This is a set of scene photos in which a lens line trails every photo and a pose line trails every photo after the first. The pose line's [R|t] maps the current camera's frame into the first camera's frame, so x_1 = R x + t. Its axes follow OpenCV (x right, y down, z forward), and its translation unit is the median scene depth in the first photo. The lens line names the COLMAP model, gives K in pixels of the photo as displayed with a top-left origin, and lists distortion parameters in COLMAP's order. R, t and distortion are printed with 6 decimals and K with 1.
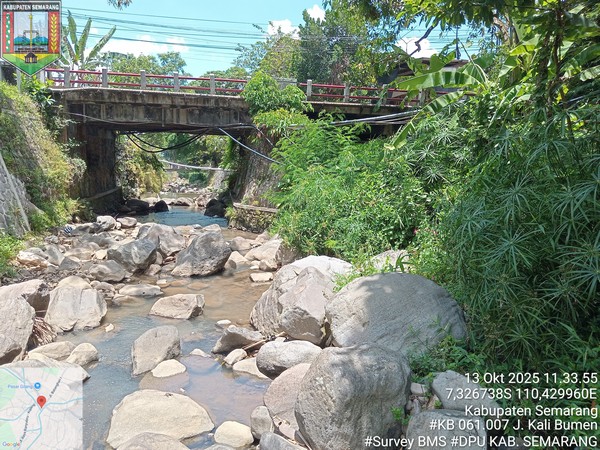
lens RADIAL K [[456.5, 0, 302.5], [0, 456.5, 223.4], [0, 0, 1]] dist [0.053474, -0.118765]
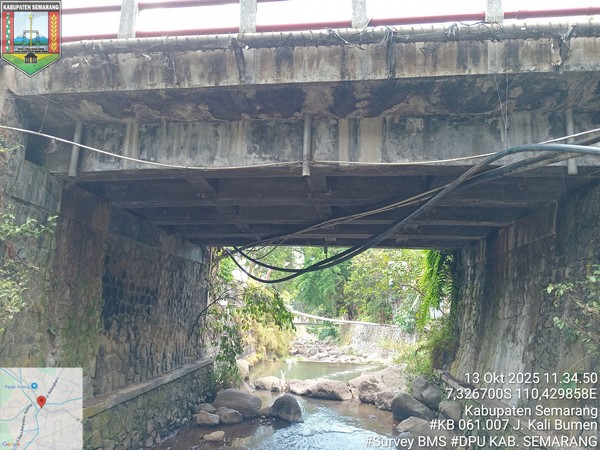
lens RADIAL K [[456.5, 0, 302.5], [0, 456.5, 223.4], [0, 0, 1]] dist [0.053474, -0.118765]
pose [[0.966072, -0.057601, -0.251767, -0.153102], [-0.027492, 0.946339, -0.322003, -0.056189], [0.256804, 0.318000, 0.912649, 0.485547]]
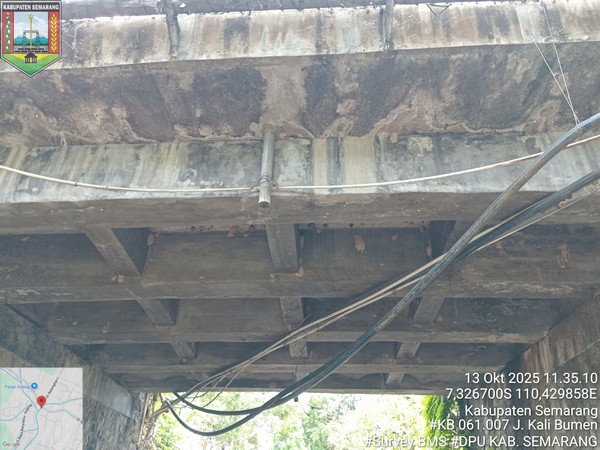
lens RADIAL K [[456.5, 0, 302.5], [0, 456.5, 223.4], [0, 0, 1]] dist [0.053474, -0.118765]
pose [[0.979747, -0.123282, -0.157791, -0.169696], [-0.009303, 0.759130, -0.650873, -0.051414], [0.200025, 0.639159, 0.742608, 0.568820]]
